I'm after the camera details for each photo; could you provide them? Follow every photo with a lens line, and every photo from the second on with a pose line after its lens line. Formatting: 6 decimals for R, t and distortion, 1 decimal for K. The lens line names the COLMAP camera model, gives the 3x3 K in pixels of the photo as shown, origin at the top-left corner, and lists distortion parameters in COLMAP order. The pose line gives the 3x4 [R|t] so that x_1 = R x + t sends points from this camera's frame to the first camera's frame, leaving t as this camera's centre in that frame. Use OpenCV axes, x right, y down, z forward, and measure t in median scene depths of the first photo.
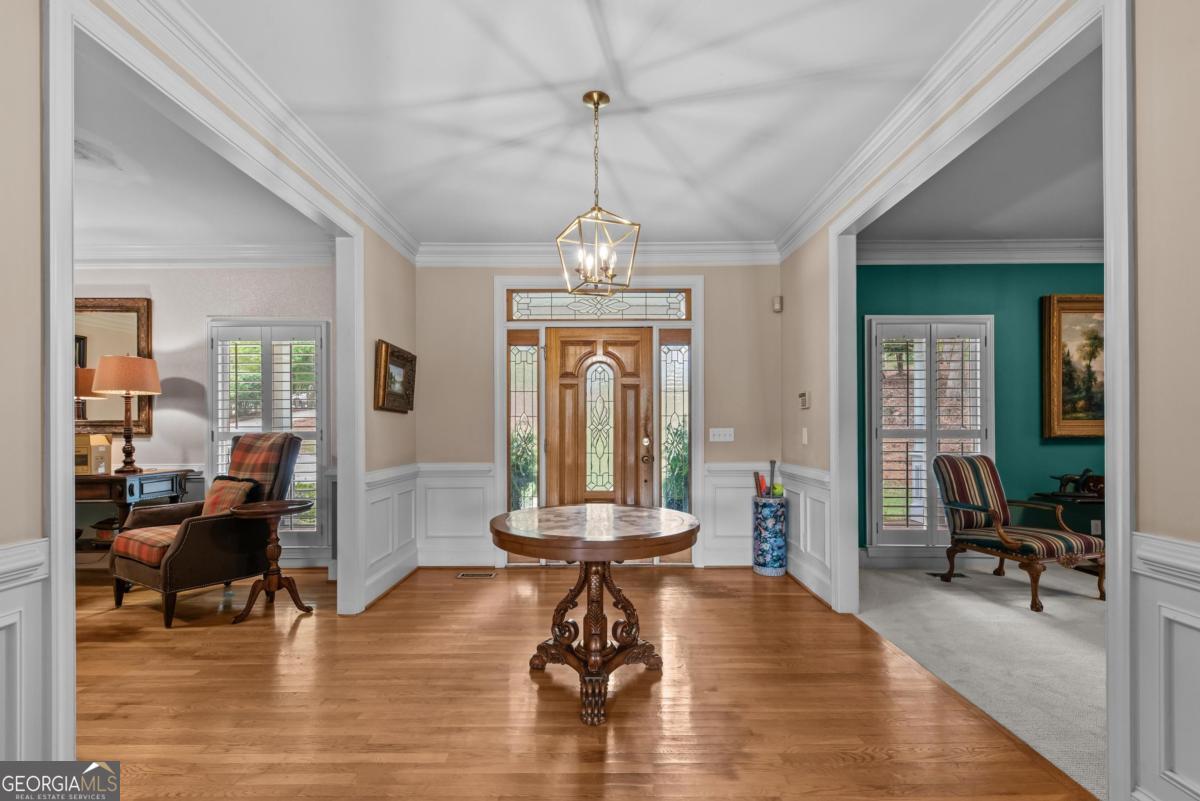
lens RADIAL K [[537.3, 0, 614.1], [0, 537.3, 426.4], [0, 0, 1]] dist [0.004217, -0.000949]
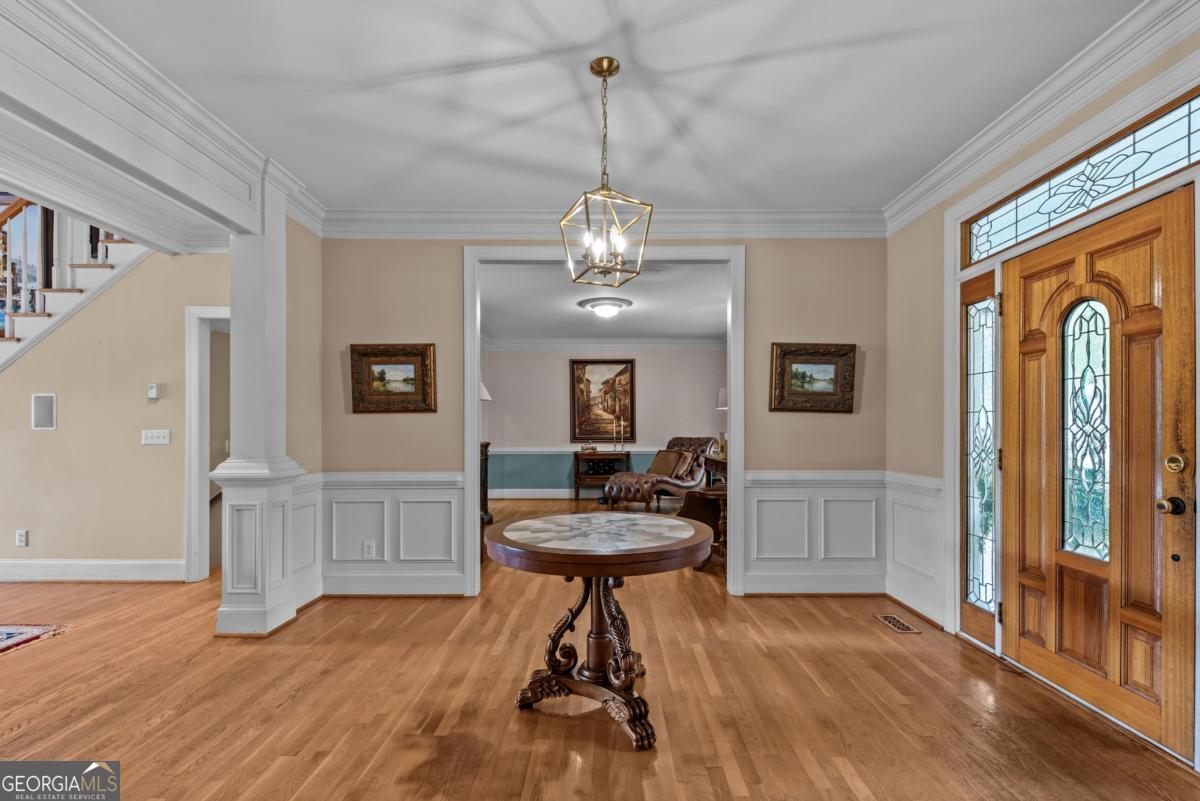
lens RADIAL K [[537.3, 0, 594.7], [0, 537.3, 428.1], [0, 0, 1]] dist [0.004217, -0.000949]
pose [[-0.028266, 0.000302, -0.999600, 0.491439], [0.001805, 0.999998, 0.000251, 0.000073], [0.999599, -0.001798, -0.028267, 0.566780]]
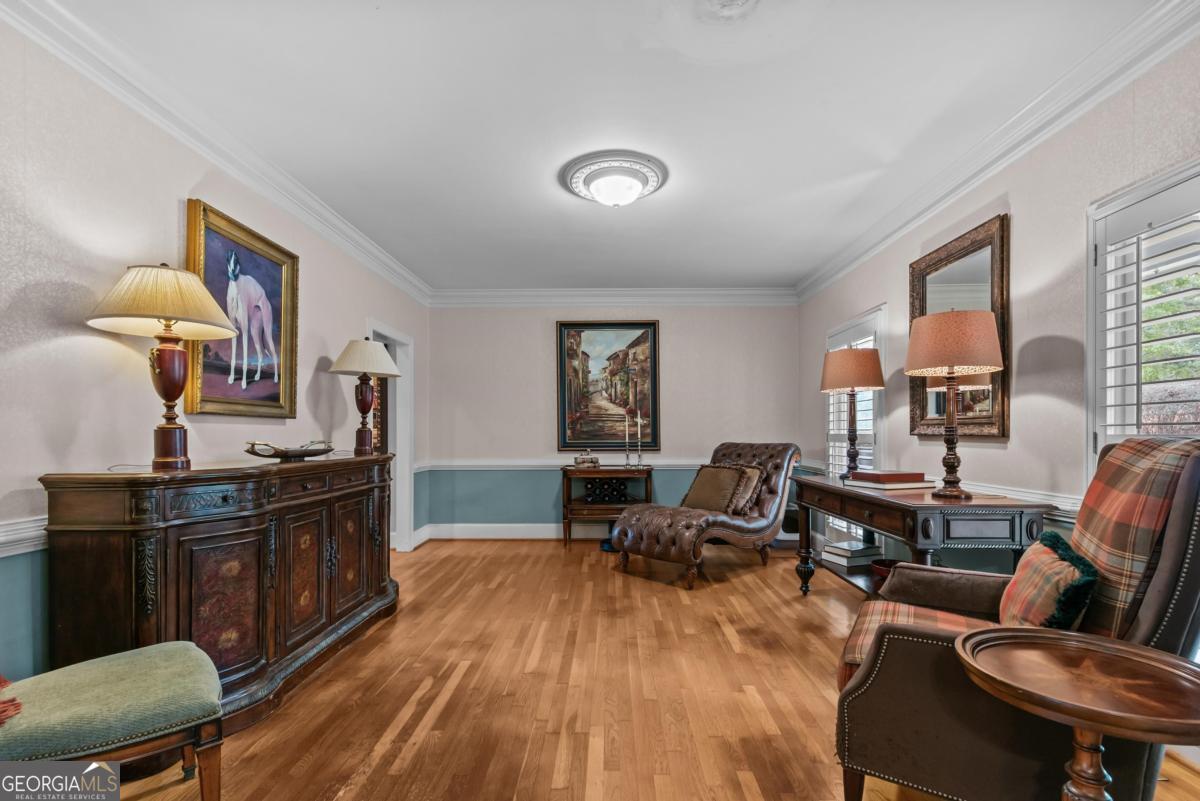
lens RADIAL K [[537.3, 0, 594.0], [0, 537.3, 431.5], [0, 0, 1]] dist [0.004217, -0.000949]
pose [[-0.038878, 0.000904, -0.999244, -0.234938], [0.002058, 0.999998, 0.000825, 0.006210], [0.999242, -0.002024, -0.038880, 0.555849]]
